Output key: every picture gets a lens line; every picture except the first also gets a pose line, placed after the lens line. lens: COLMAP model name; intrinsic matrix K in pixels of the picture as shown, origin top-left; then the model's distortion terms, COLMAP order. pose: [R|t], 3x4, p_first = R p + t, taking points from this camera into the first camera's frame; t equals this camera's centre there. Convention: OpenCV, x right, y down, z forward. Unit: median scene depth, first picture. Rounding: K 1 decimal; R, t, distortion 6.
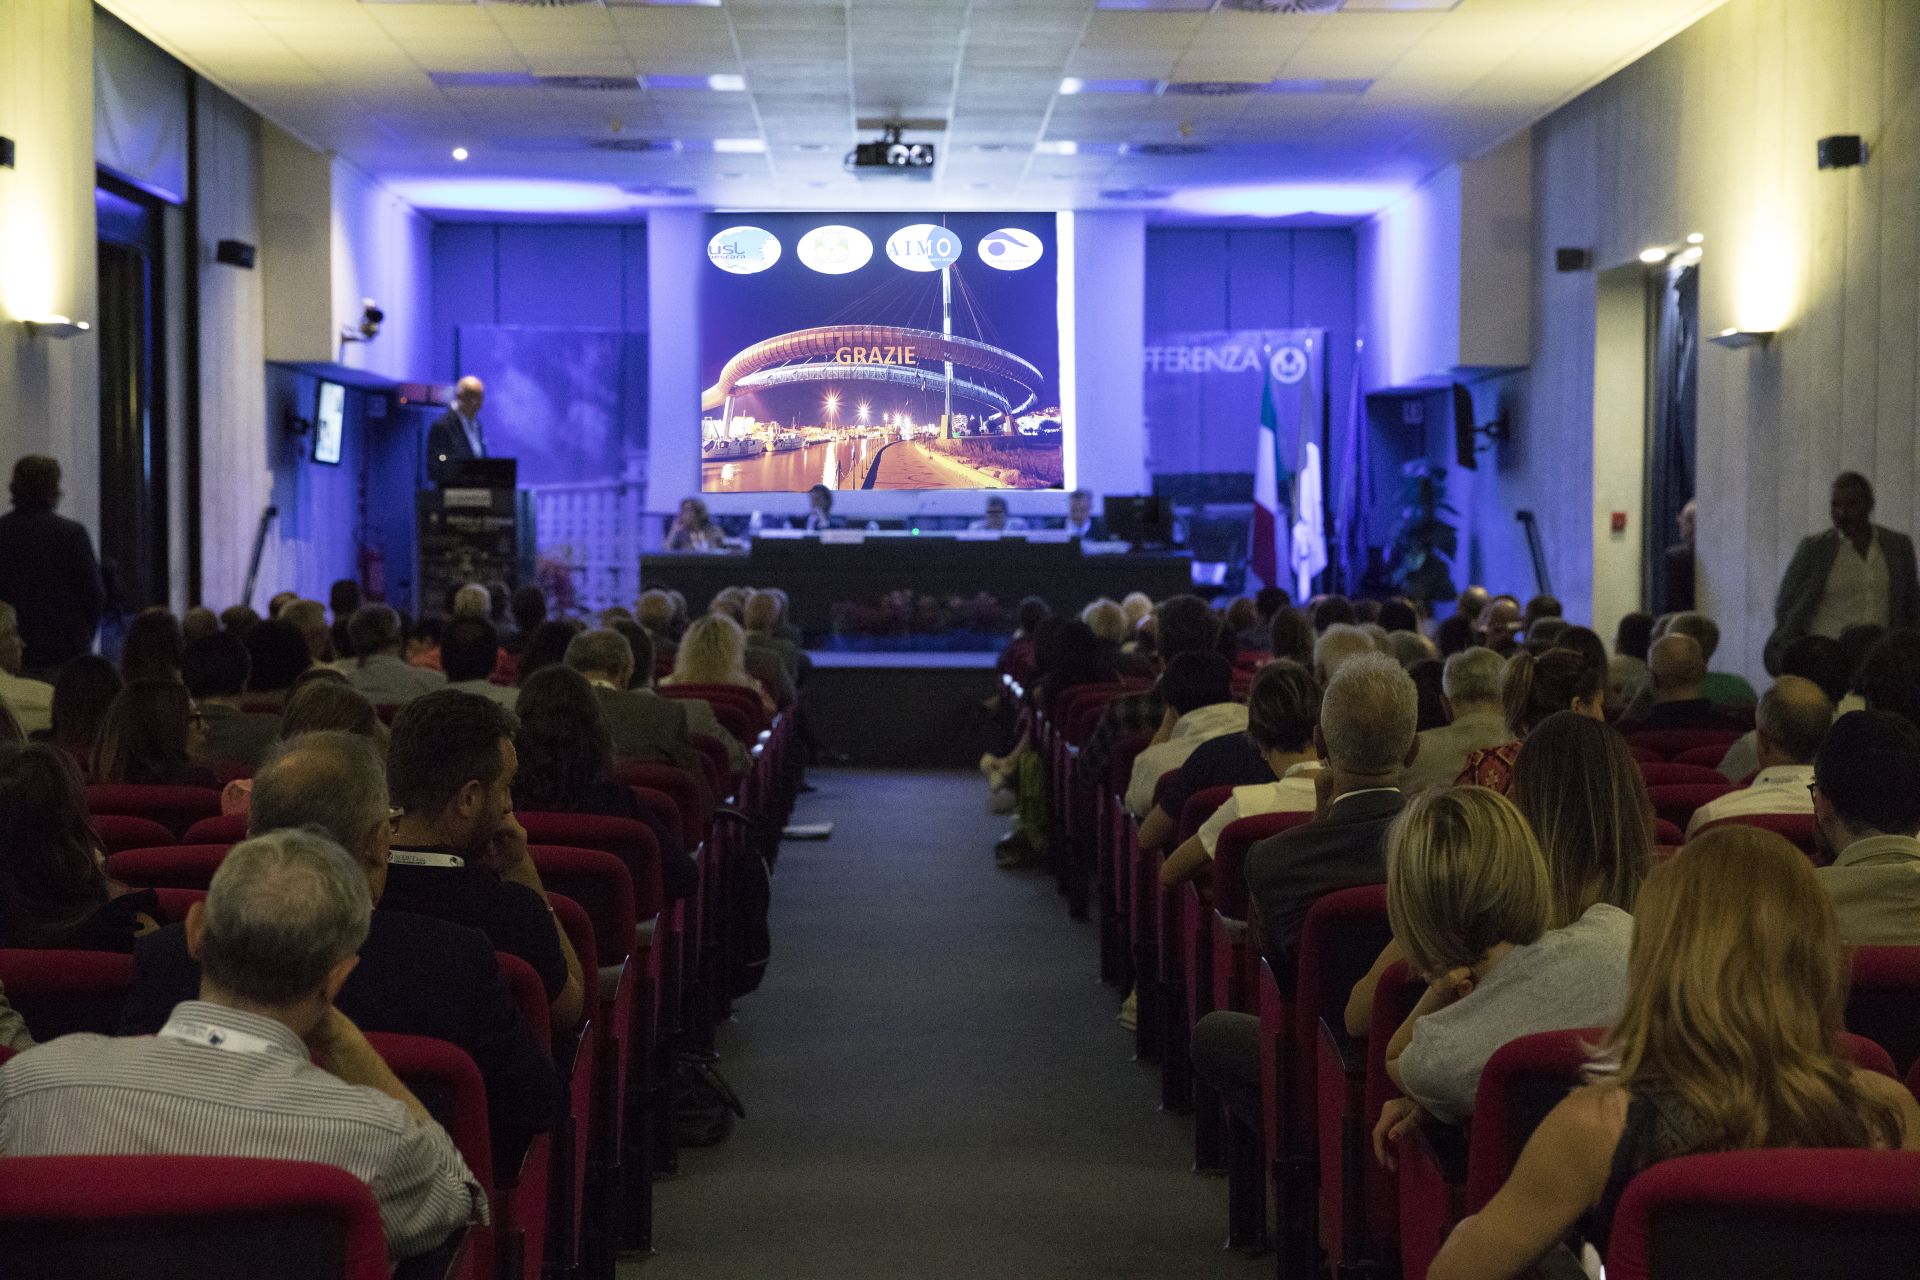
lens RADIAL K [[3576.7, 0, 960.0], [0, 3576.7, 640.0], [0, 0, 1]] dist [-0.004067, -0.006000]
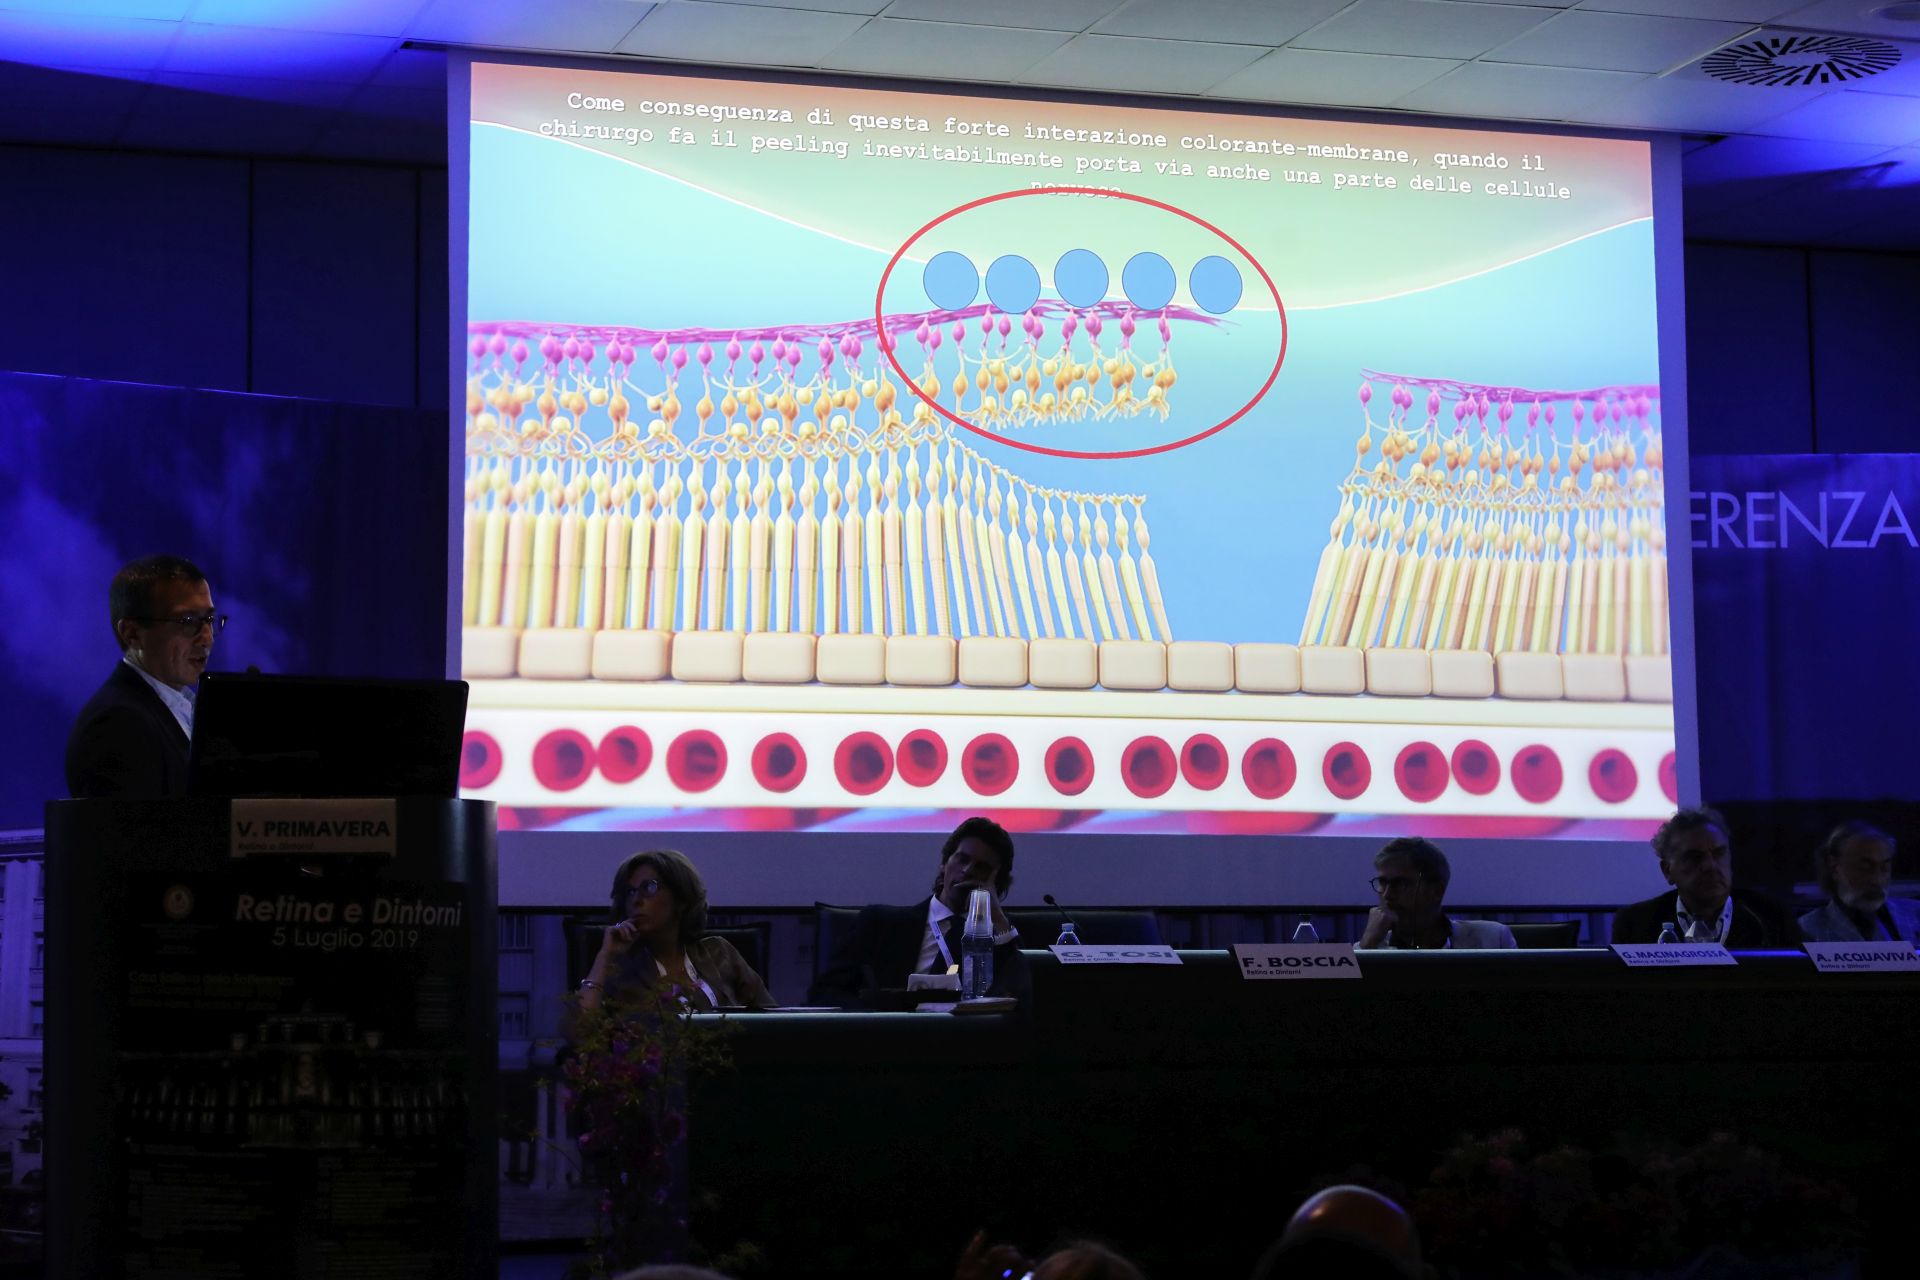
lens RADIAL K [[3976.7, 0, 960.0], [0, 3976.7, 640.0], [0, 0, 1]] dist [0.057554, 0.137964]
pose [[0.952701, 0.016081, 0.303483, -0.157199], [0.018196, 0.993789, -0.109780, -0.017337], [-0.303364, 0.110110, 0.946492, 0.608030]]
